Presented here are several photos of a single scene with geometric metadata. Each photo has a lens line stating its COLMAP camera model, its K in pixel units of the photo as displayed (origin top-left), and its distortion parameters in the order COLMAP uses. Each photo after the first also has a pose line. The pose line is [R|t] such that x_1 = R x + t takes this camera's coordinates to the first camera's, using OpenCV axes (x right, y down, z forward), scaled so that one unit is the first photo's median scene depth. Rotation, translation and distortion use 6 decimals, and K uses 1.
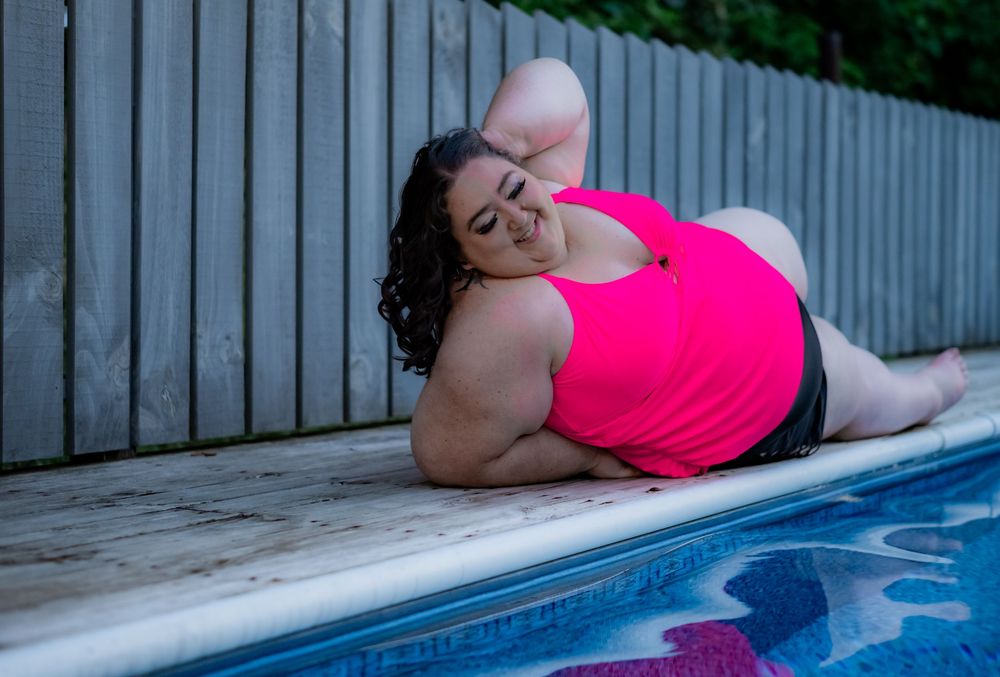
lens RADIAL K [[1729.4, 0, 501.7], [0, 1729.4, 278.1], [0, 0, 1]] dist [0.046293, 0.000000]
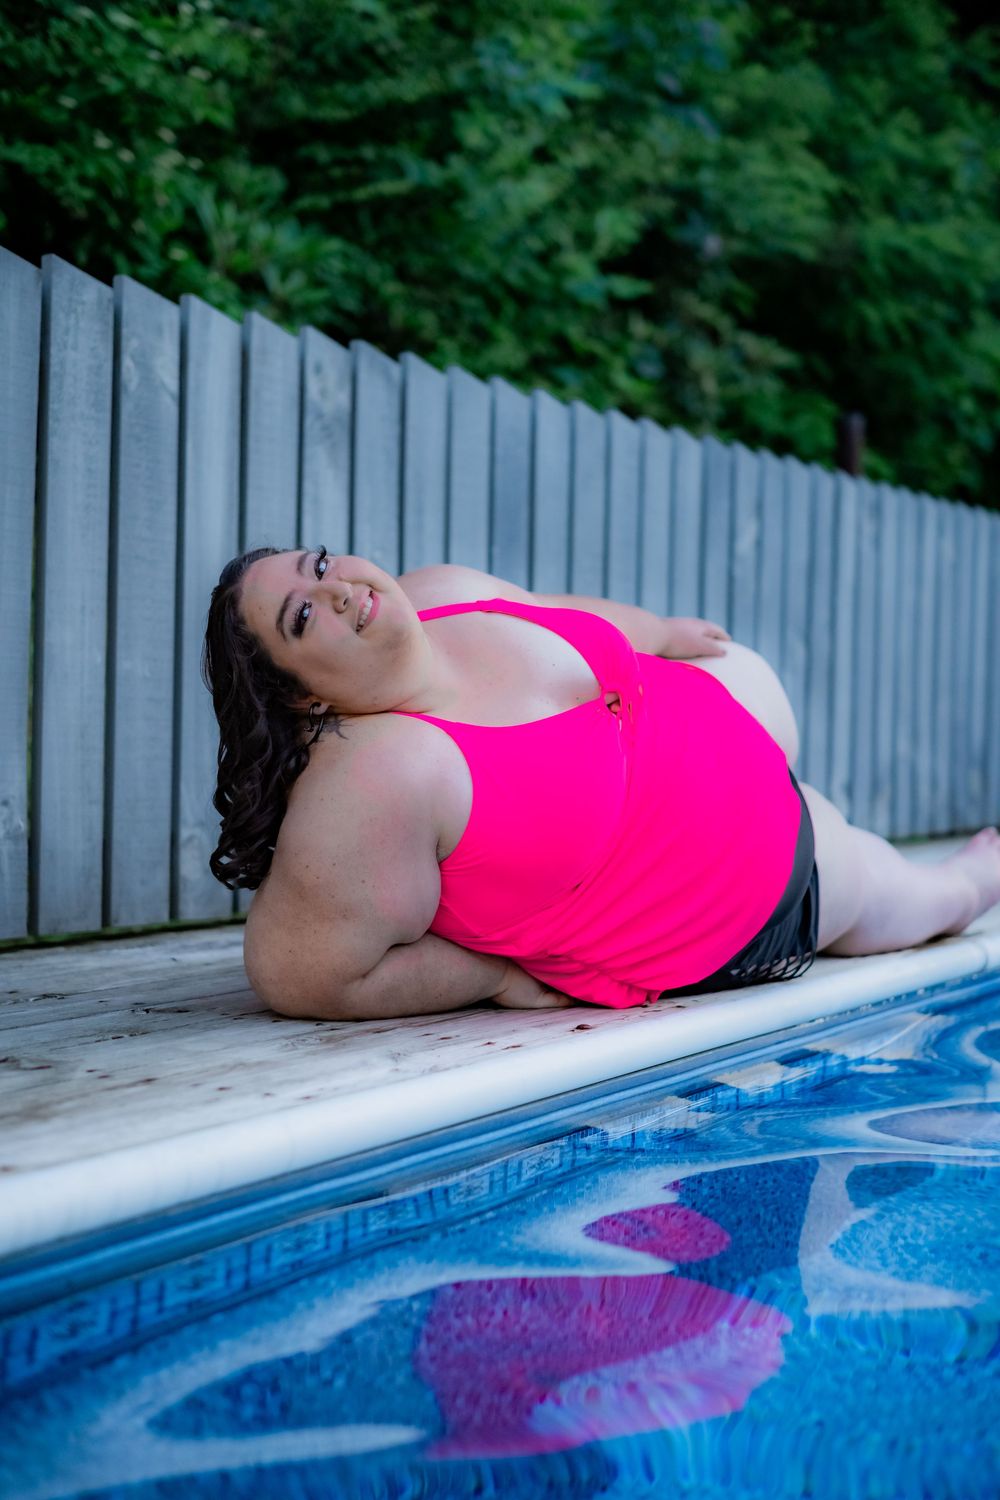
lens RADIAL K [[2197.8, 0, 479.9], [0, 2197.8, 731.3], [0, 0, 1]] dist [0.063991, 0.000000]
pose [[0.999612, 0.016600, 0.022354, 0.018183], [-0.016659, 0.999858, 0.002454, -0.001024], [-0.022310, -0.002825, 0.999747, 0.073079]]
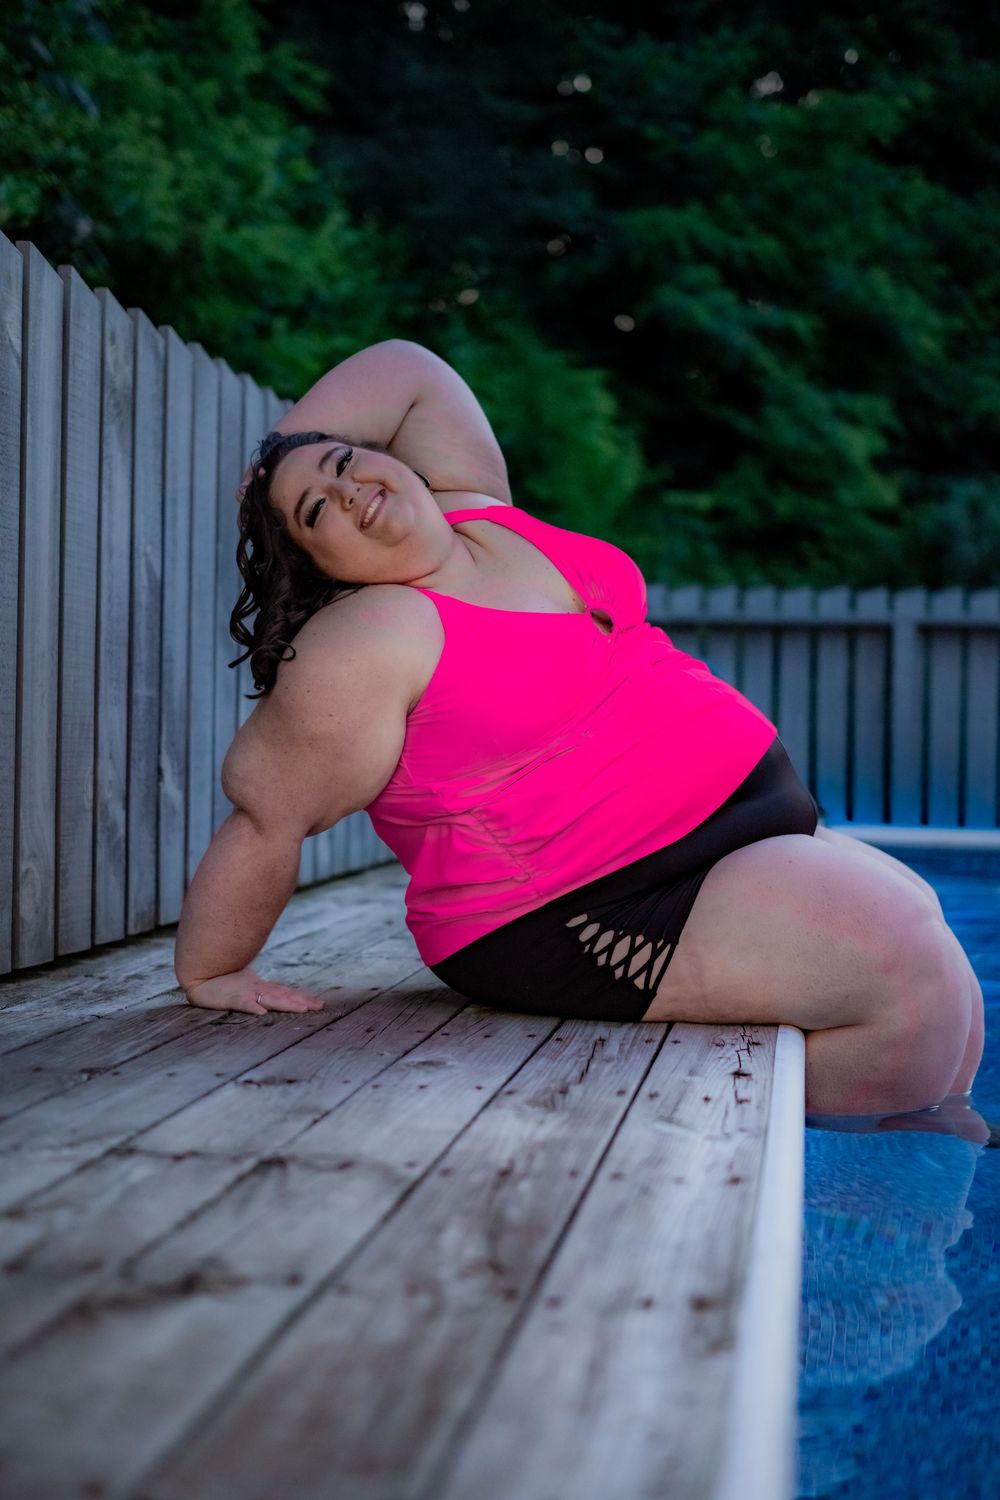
lens RADIAL K [[2197.8, 0, 505.4], [0, 2197.8, 747.9], [0, 0, 1]] dist [0.063991, 0.000000]
pose [[0.912124, 0.014502, 0.409657, -0.269411], [-0.017340, 0.999844, 0.003214, -0.002661], [-0.409546, -0.010035, 0.912234, 0.207496]]
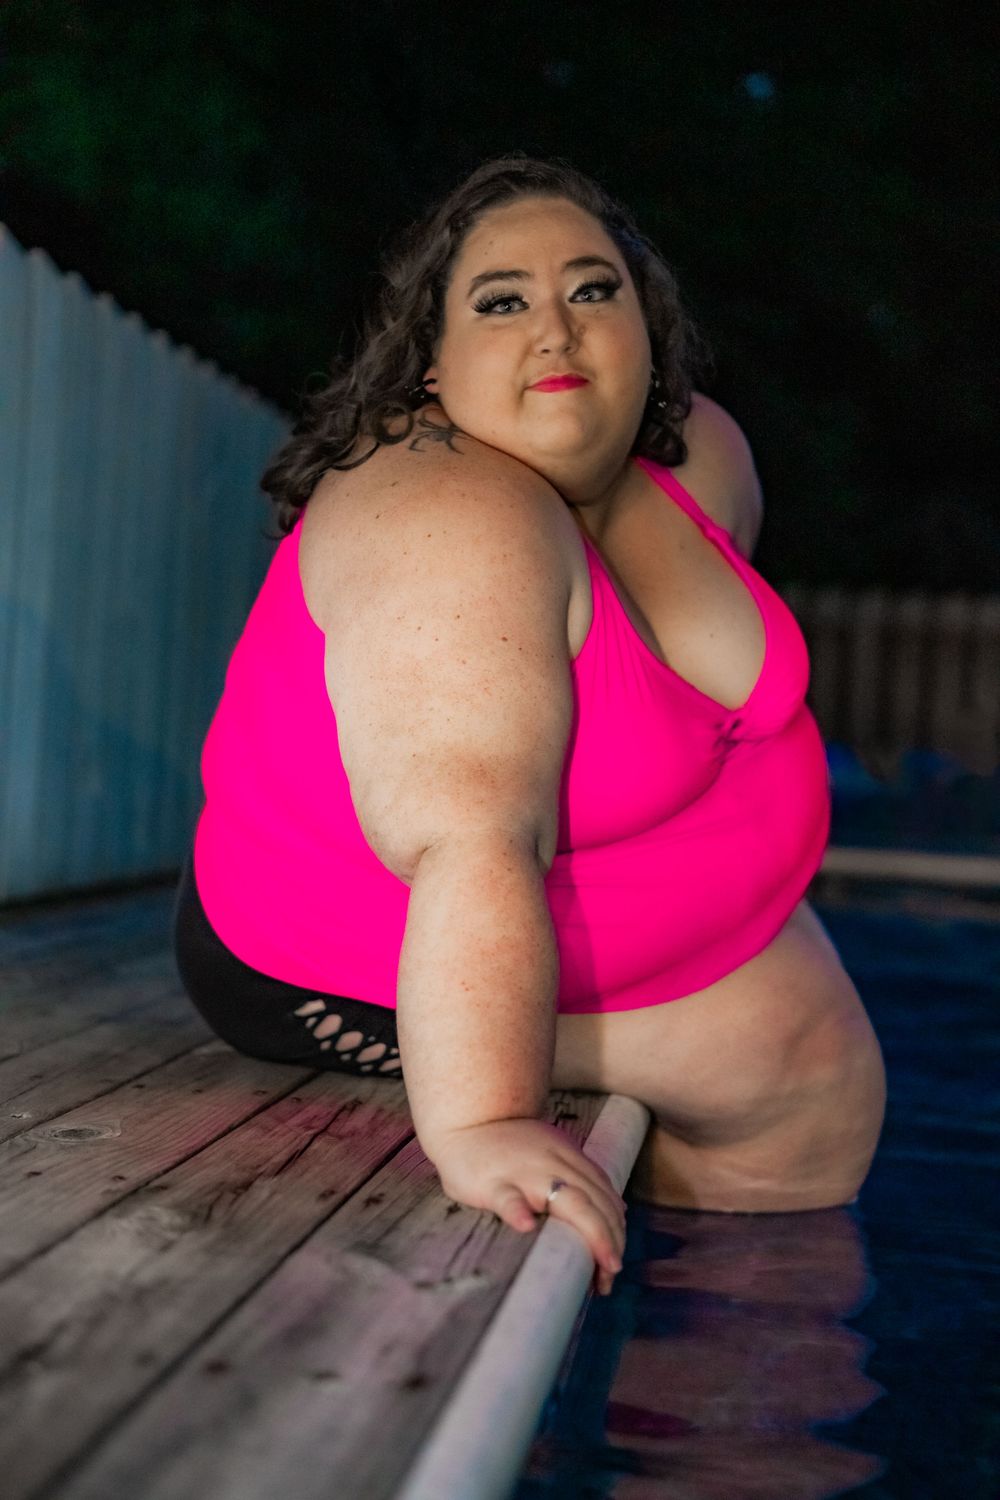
lens RADIAL K [[2197.8, 0, 498.1], [0, 2197.8, 756.1], [0, 0, 1]] dist [0.063991, 0.000000]
pose [[0.907435, 0.049147, 0.417309, -0.128266], [-0.053693, 0.998557, -0.000845, 0.013159], [-0.416749, -0.021639, 0.908764, 0.376512]]
